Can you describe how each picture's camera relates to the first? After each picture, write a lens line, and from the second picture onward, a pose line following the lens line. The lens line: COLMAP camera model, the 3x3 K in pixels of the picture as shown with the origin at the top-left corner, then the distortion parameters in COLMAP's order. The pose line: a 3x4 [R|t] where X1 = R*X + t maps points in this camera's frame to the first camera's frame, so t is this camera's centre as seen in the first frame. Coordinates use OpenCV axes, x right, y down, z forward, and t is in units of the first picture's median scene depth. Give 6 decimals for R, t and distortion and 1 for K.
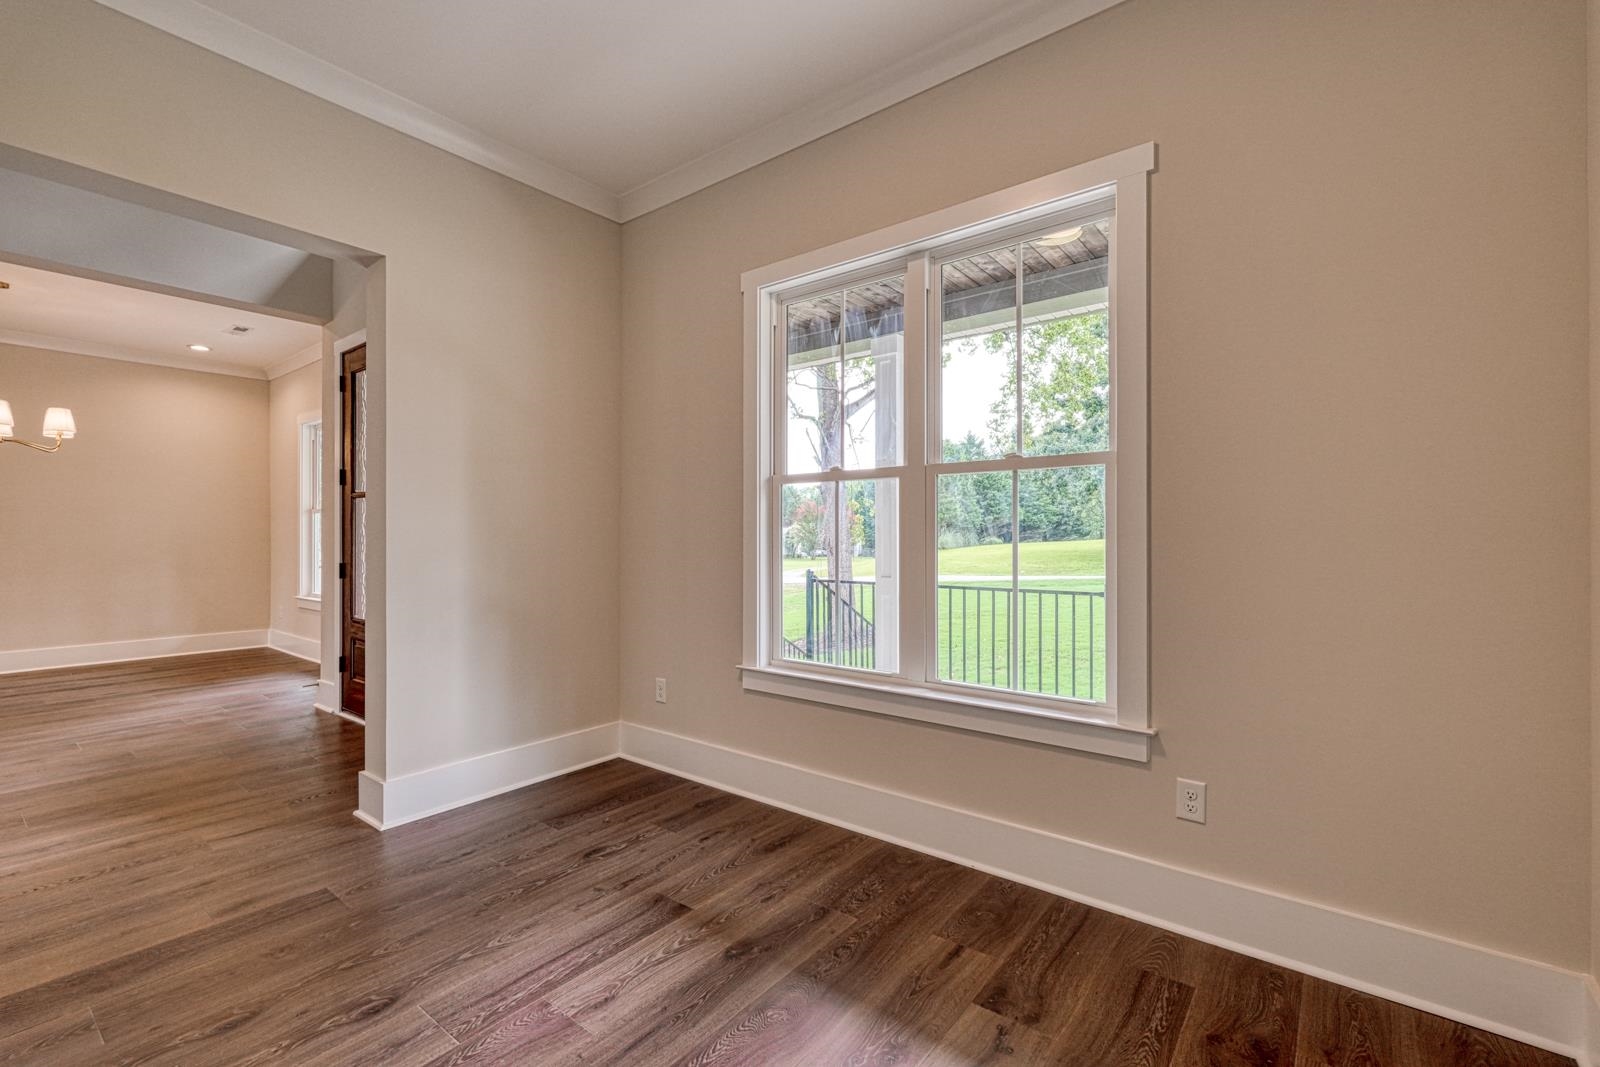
lens RADIAL K [[698.7, 0, 800.1], [0, 698.7, 532.7], [0, 0, 1]] dist [0.009232, 0.000157]
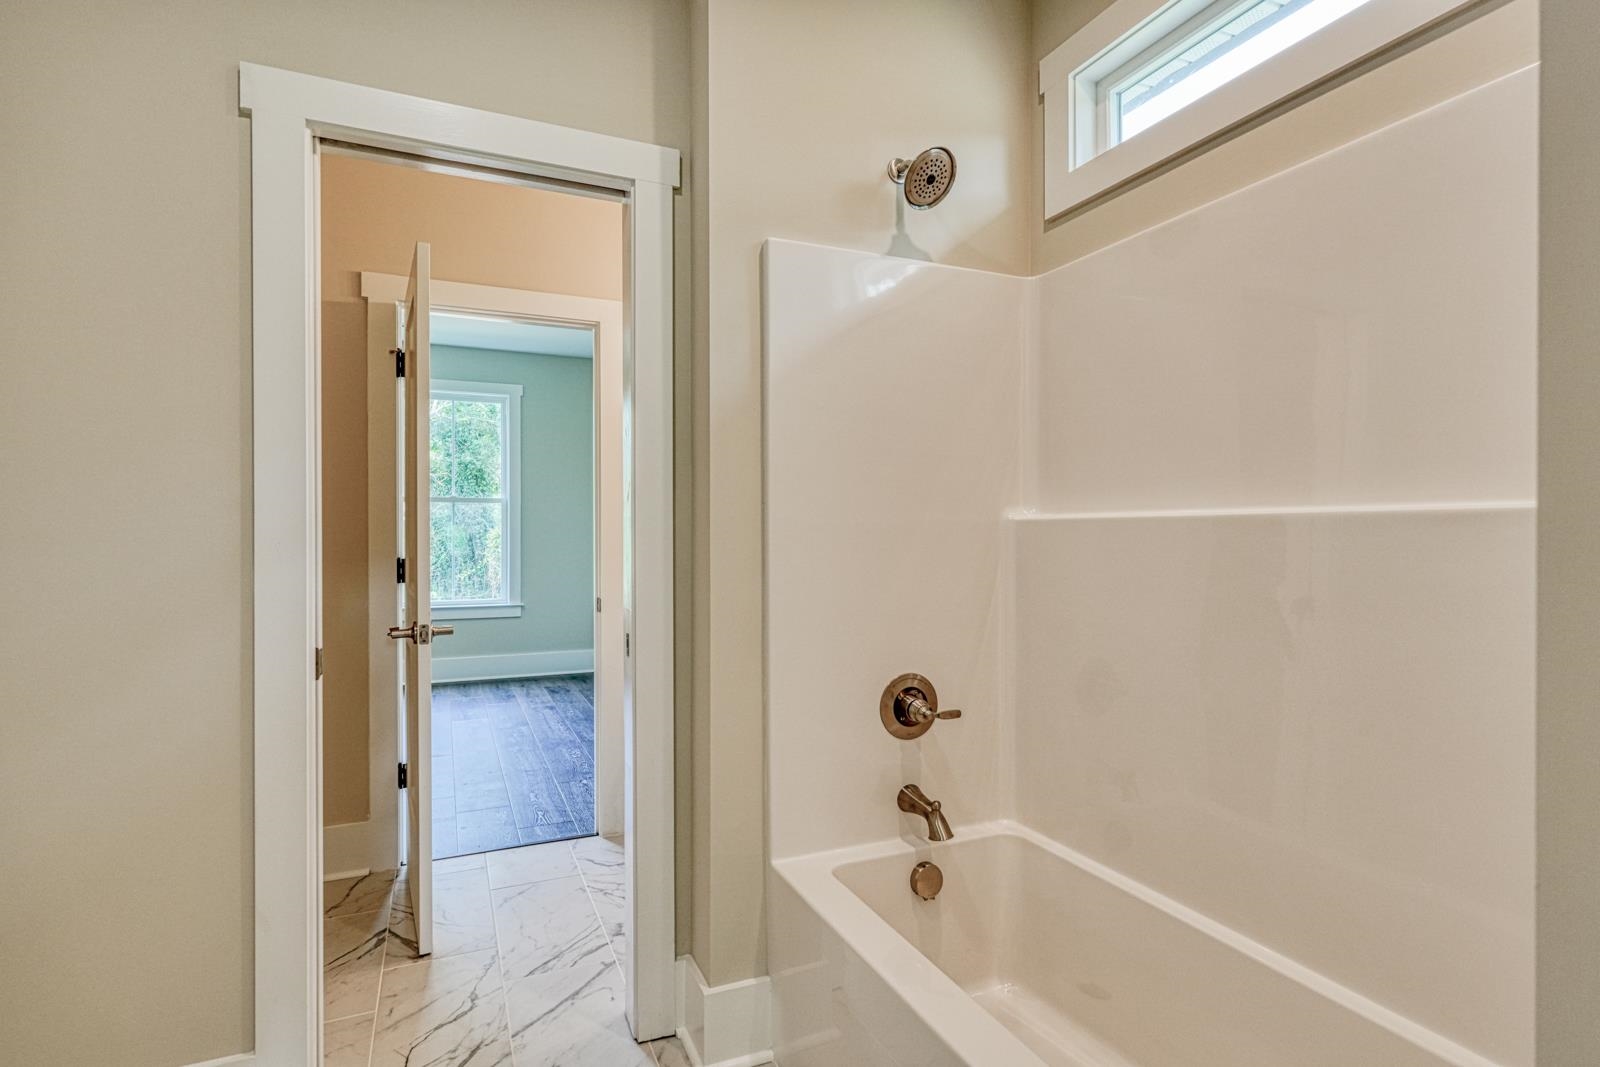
lens RADIAL K [[818.3, 0, 800.9], [0, 818.3, 533.9], [0, 0, 1]] dist [-0.000006, 0.000000]
pose [[0.476947, -0.002057, 0.878930, -1.733157], [-0.003822, 0.999983, 0.004414, -0.007257], [-0.878924, -0.005464, 0.476931, -1.429045]]
